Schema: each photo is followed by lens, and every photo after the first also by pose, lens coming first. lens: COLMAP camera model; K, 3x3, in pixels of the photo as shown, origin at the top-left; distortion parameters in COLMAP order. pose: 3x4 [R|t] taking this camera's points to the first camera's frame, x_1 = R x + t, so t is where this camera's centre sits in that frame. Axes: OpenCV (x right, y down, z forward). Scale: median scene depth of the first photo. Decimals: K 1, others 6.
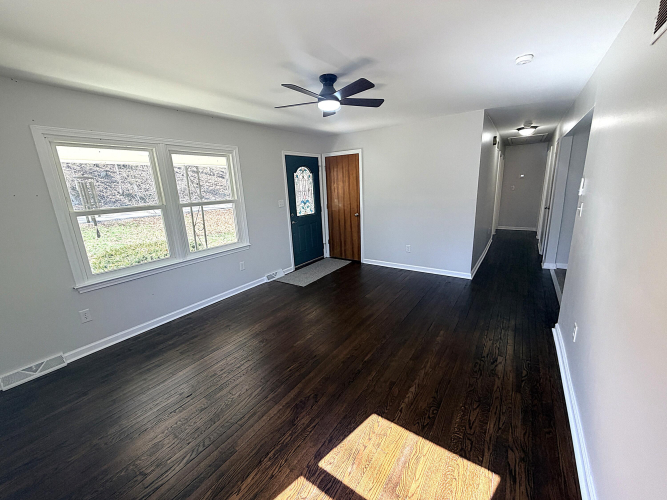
lens RADIAL K [[265.1, 0, 332.2], [0, 265.1, 249.8], [0, 0, 1]] dist [-0.001166, -0.000020]
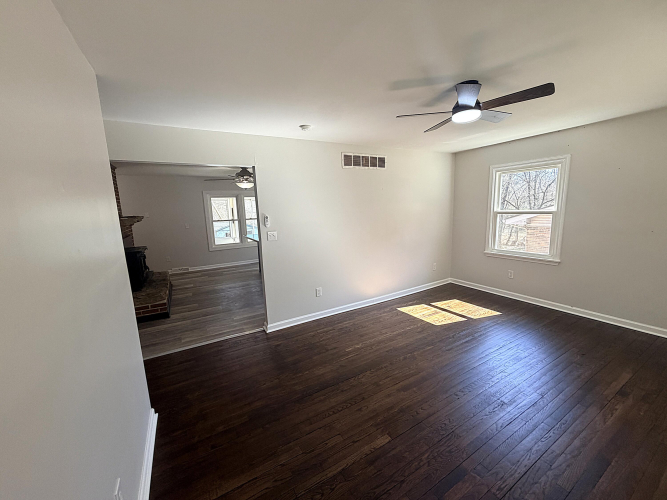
lens RADIAL K [[265.1, 0, 332.2], [0, 265.1, 249.8], [0, 0, 1]] dist [-0.001166, -0.000020]
pose [[-0.903629, 0.009277, 0.428216, 0.006780], [0.174688, 0.920819, 0.348679, -0.269047], [-0.391075, 0.389881, -0.833699, 1.064877]]
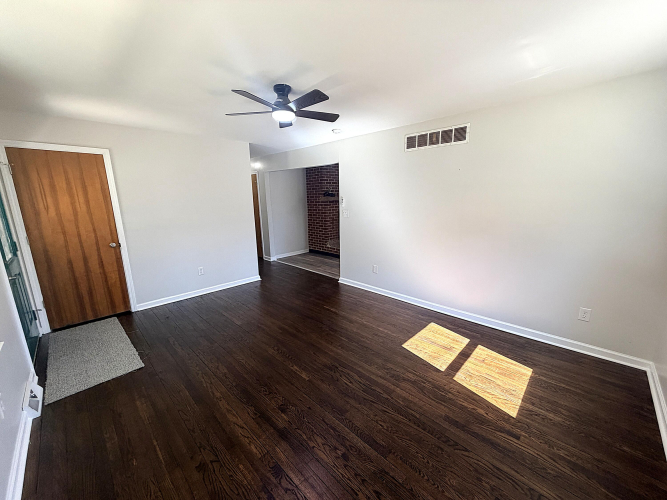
lens RADIAL K [[265.1, 0, 332.2], [0, 265.1, 249.8], [0, 0, 1]] dist [-0.001166, -0.000020]
pose [[0.171318, -0.155713, 0.972833, -0.519831], [0.240341, 0.964205, 0.112008, -0.070652], [-0.955451, 0.214623, 0.202609, 0.381474]]
